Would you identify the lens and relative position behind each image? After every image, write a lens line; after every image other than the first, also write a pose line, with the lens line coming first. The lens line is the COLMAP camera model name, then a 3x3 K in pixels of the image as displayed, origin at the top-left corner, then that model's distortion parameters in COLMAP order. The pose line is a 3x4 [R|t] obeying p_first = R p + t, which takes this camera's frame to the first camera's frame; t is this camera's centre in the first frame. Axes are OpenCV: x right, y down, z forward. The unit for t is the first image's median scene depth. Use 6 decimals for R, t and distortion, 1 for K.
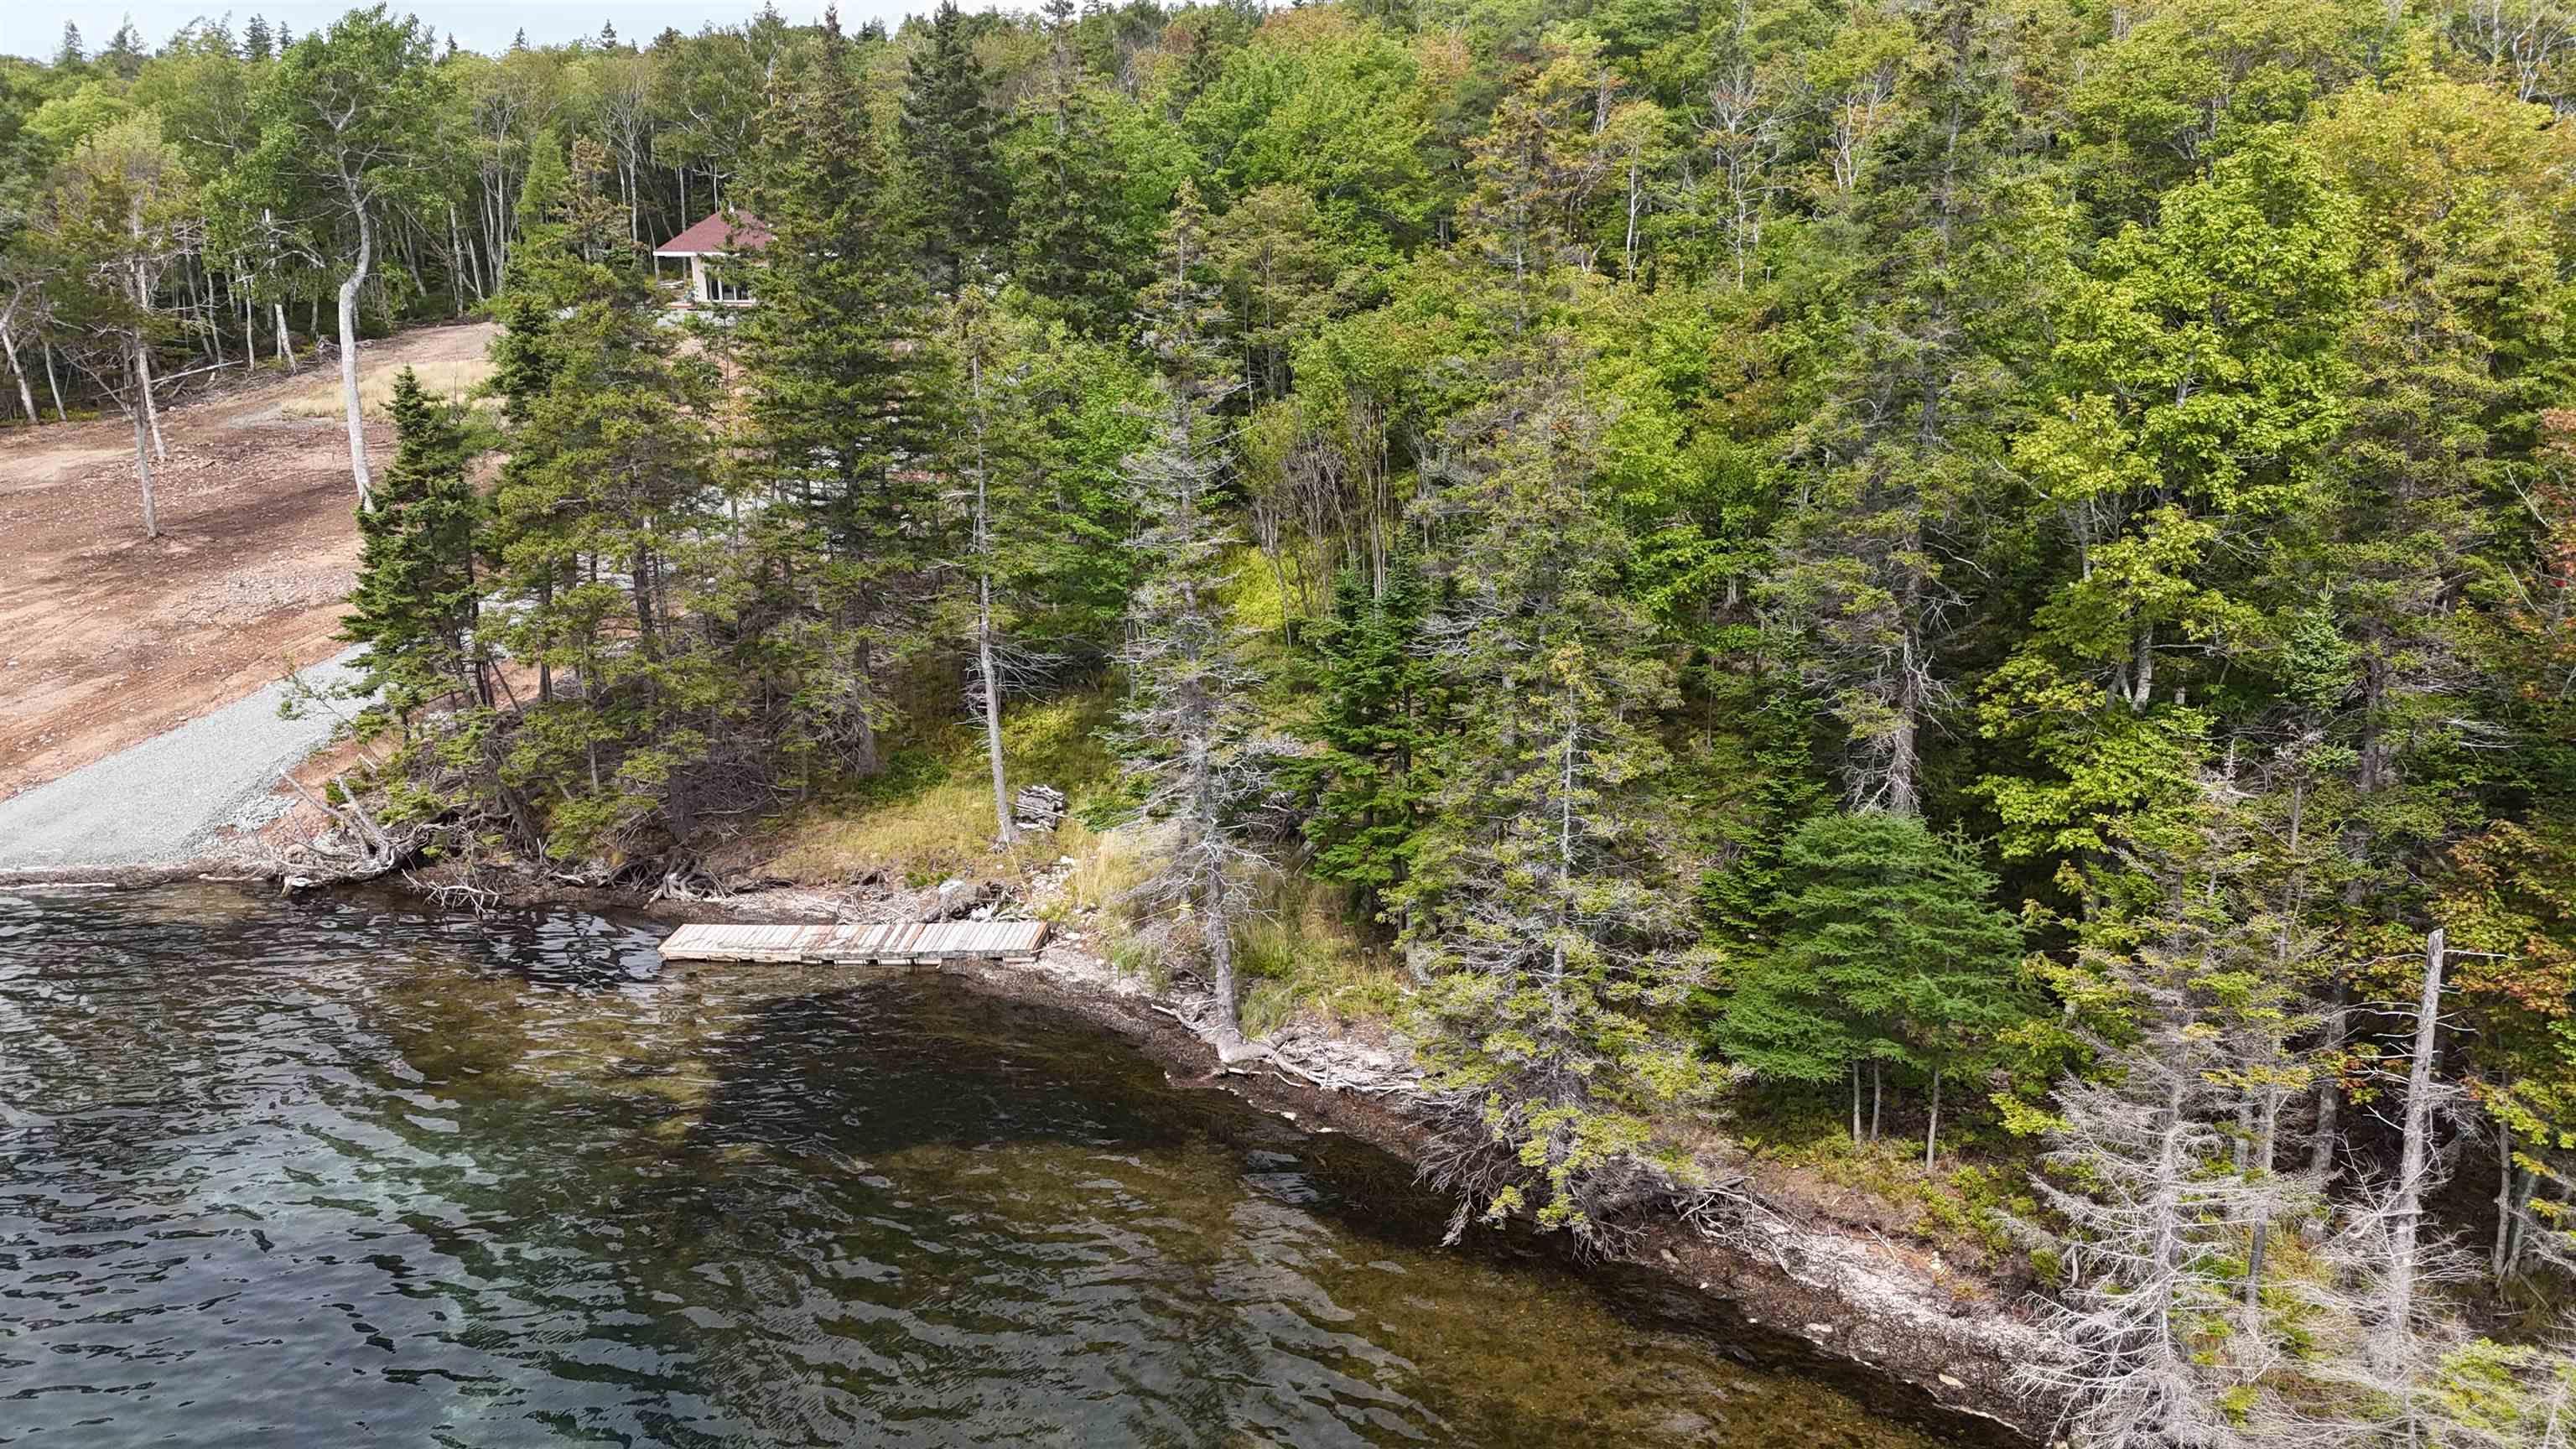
lens RADIAL K [[1895.6, 0, 1281.1], [0, 1895.6, 719.4], [0, 0, 1]] dist [0.083516, -0.091319]
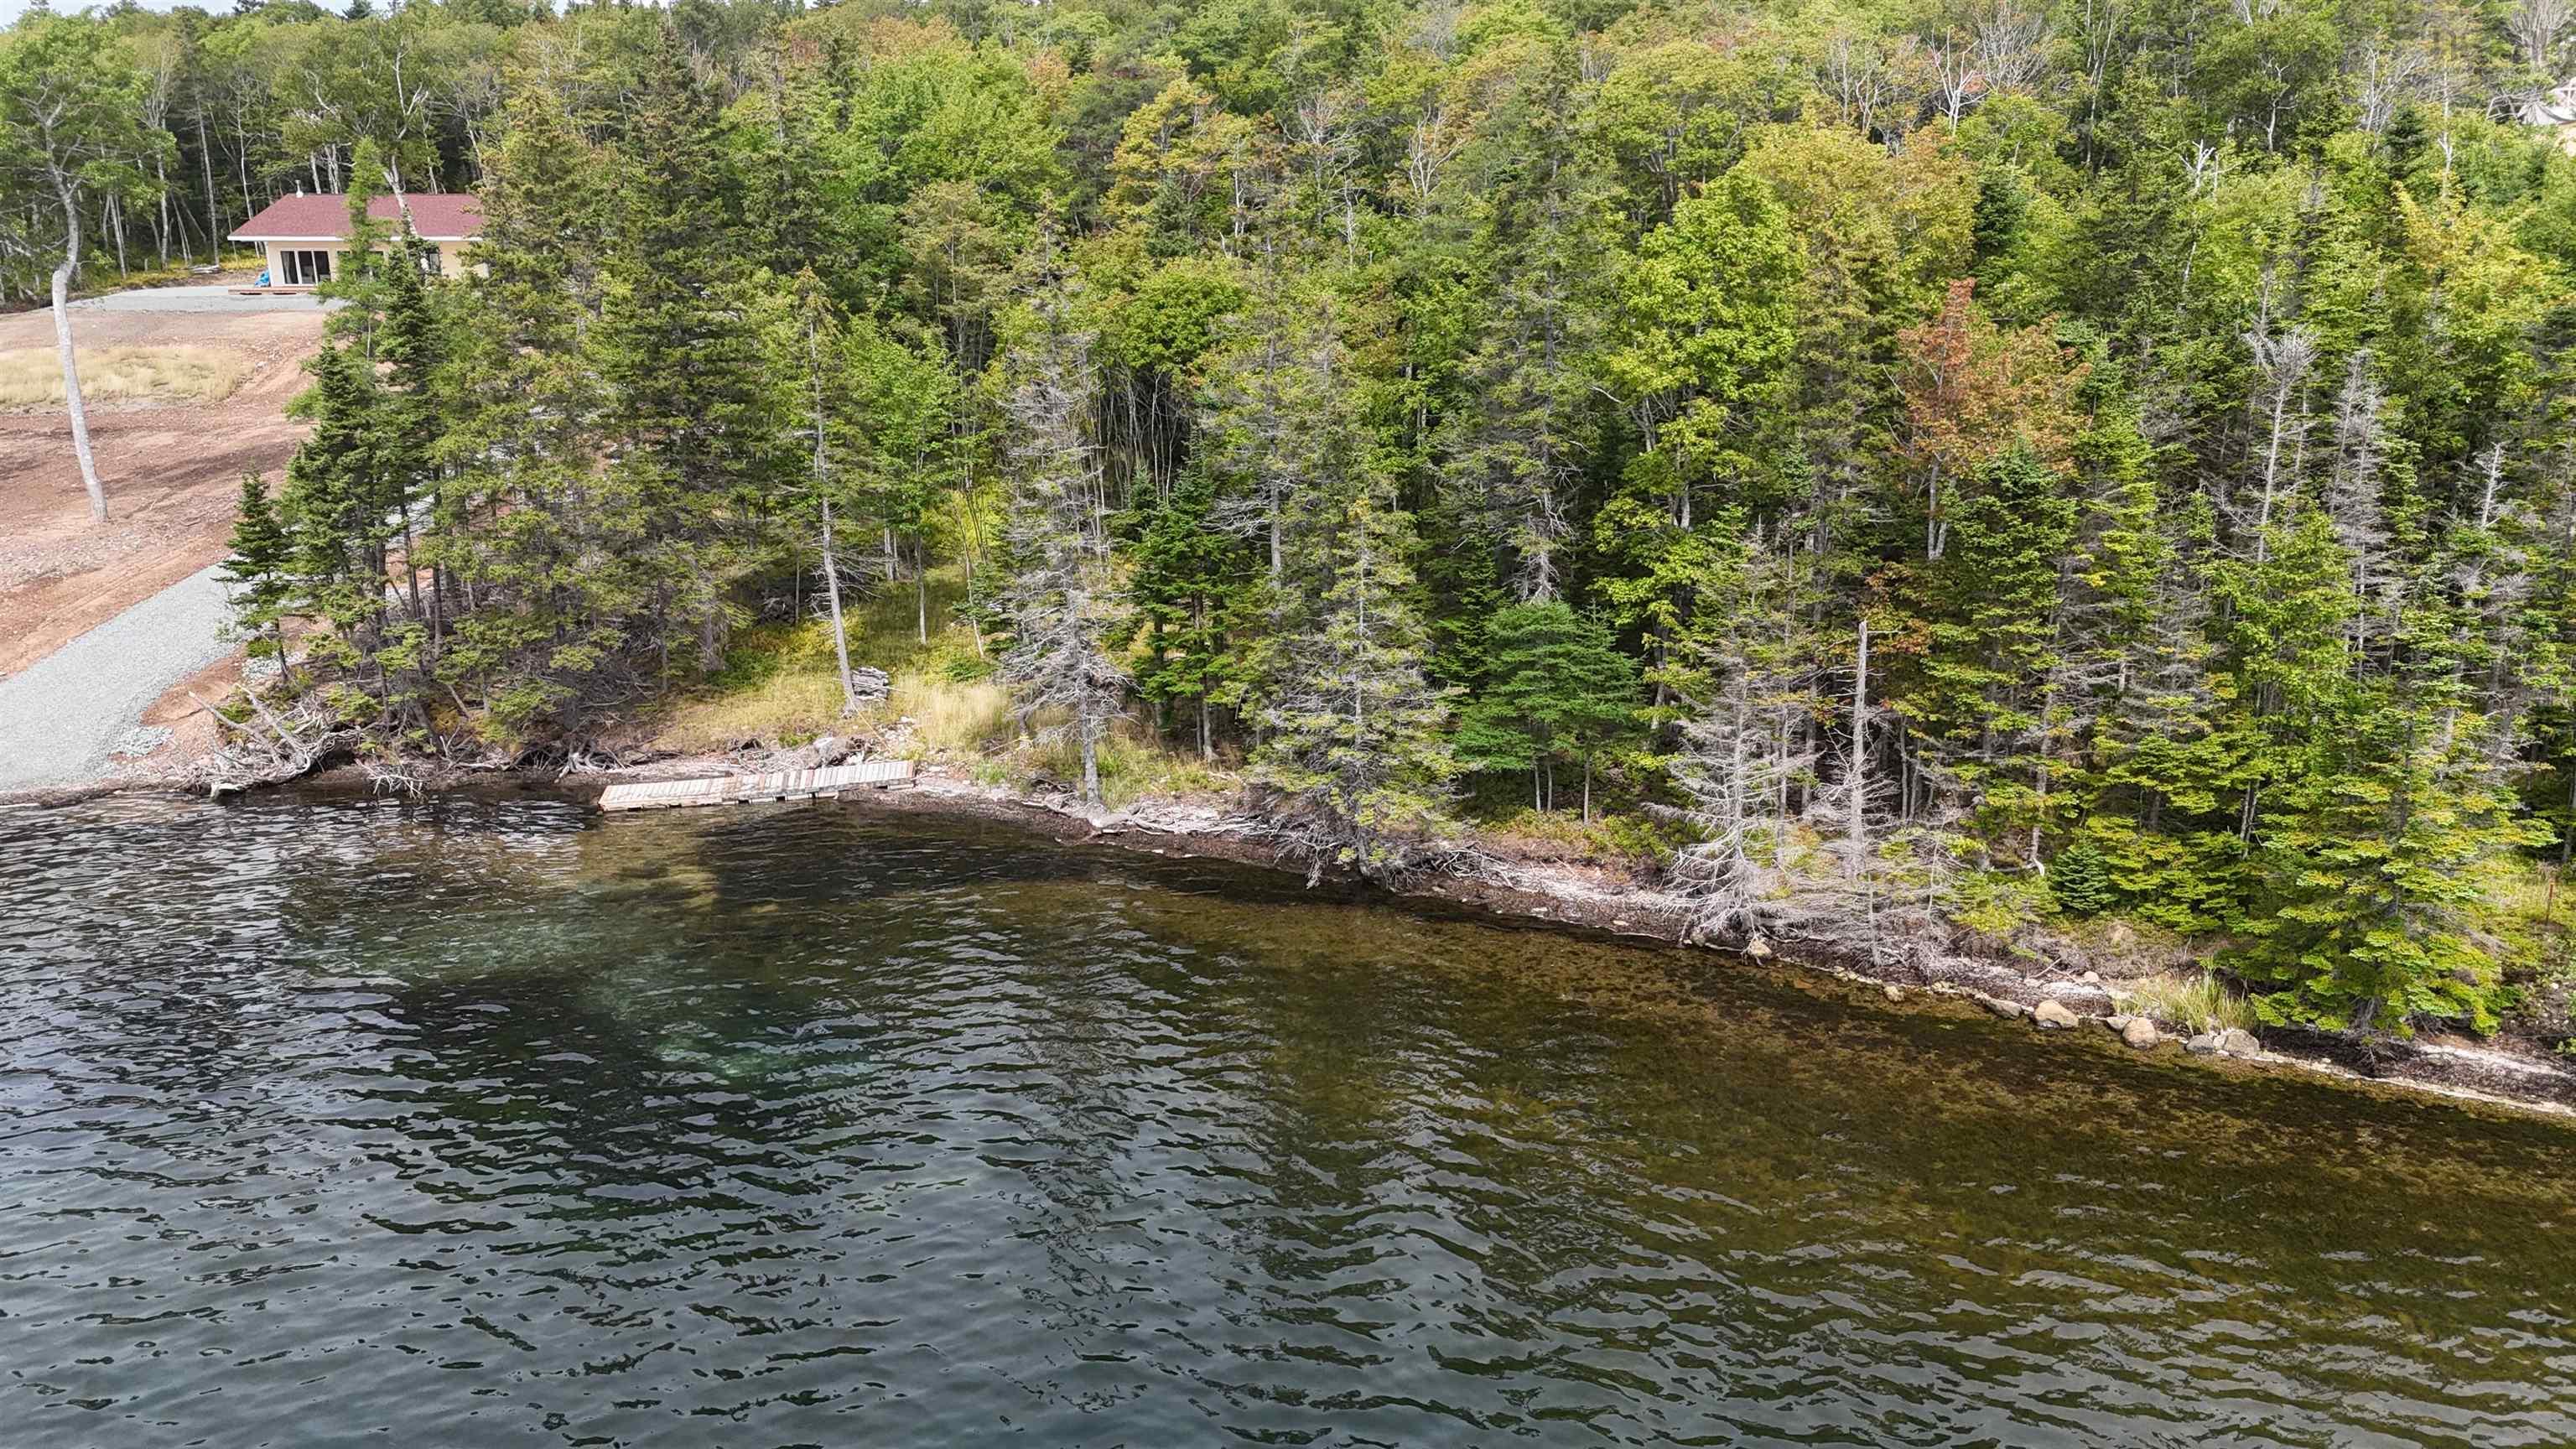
lens RADIAL K [[1895.6, 0, 1281.1], [0, 1895.6, 719.4], [0, 0, 1]] dist [0.083516, -0.091319]
pose [[0.962381, -0.070414, 0.262422, -0.307364], [0.067905, 0.997518, 0.018629, 0.100898], [-0.263082, -0.000108, 0.964773, -0.444988]]
